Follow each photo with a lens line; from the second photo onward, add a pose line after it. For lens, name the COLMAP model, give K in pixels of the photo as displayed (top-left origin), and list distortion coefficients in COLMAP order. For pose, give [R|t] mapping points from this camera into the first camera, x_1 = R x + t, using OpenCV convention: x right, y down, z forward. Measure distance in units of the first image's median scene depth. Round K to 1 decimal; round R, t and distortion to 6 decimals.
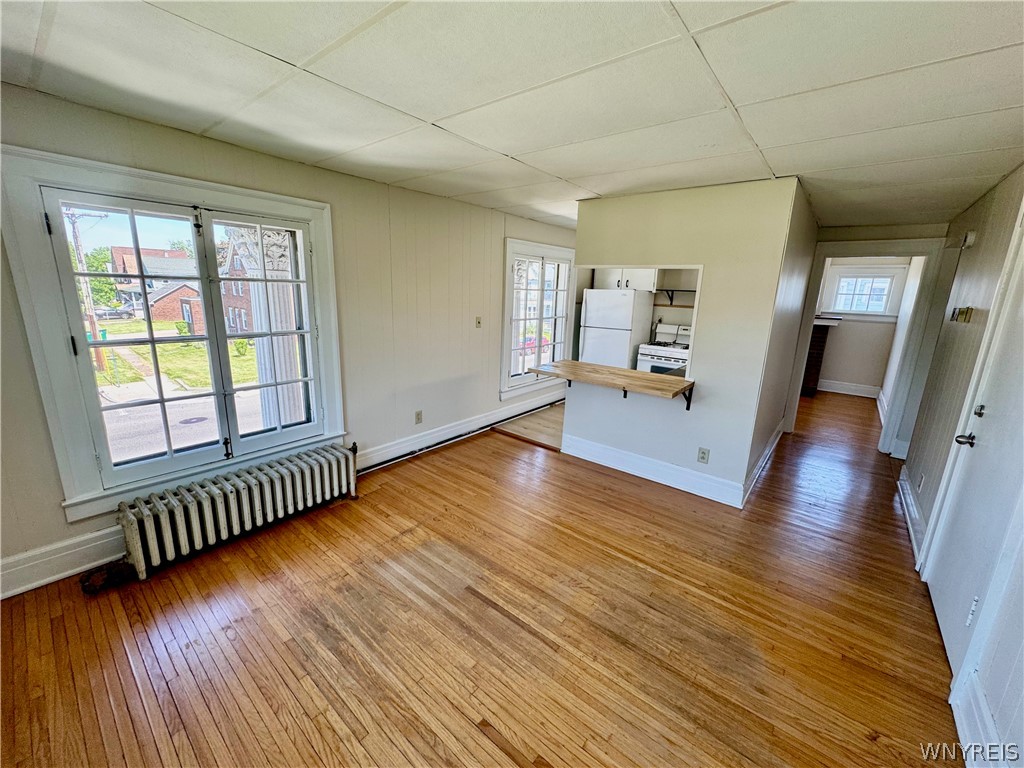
lens RADIAL K [[407.6, 0, 507.3], [0, 407.6, 382.8], [0, 0, 1]] dist [-0.004083, 0.000340]
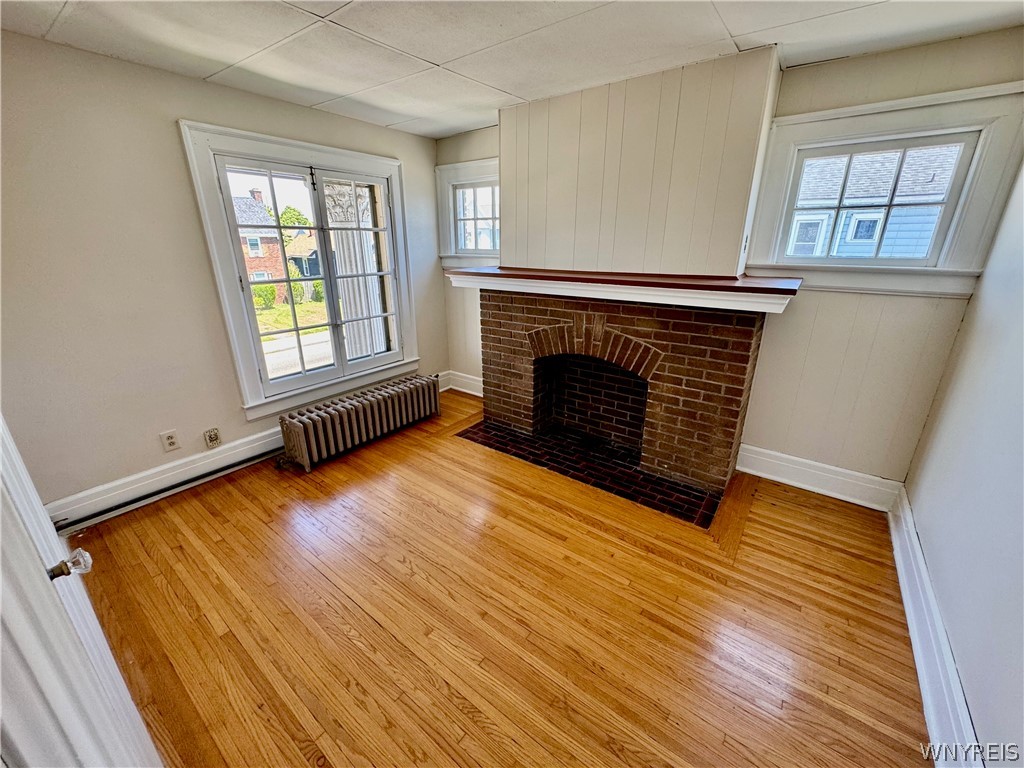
lens RADIAL K [[407.6, 0, 512.8], [0, 407.6, 386.8], [0, 0, 1]] dist [-0.004083, 0.000340]
pose [[0.997903, -0.053897, 0.035849, -0.219712], [0.049327, 0.991784, 0.118029, 0.099008], [-0.041916, -0.116013, 0.992363, -0.290202]]
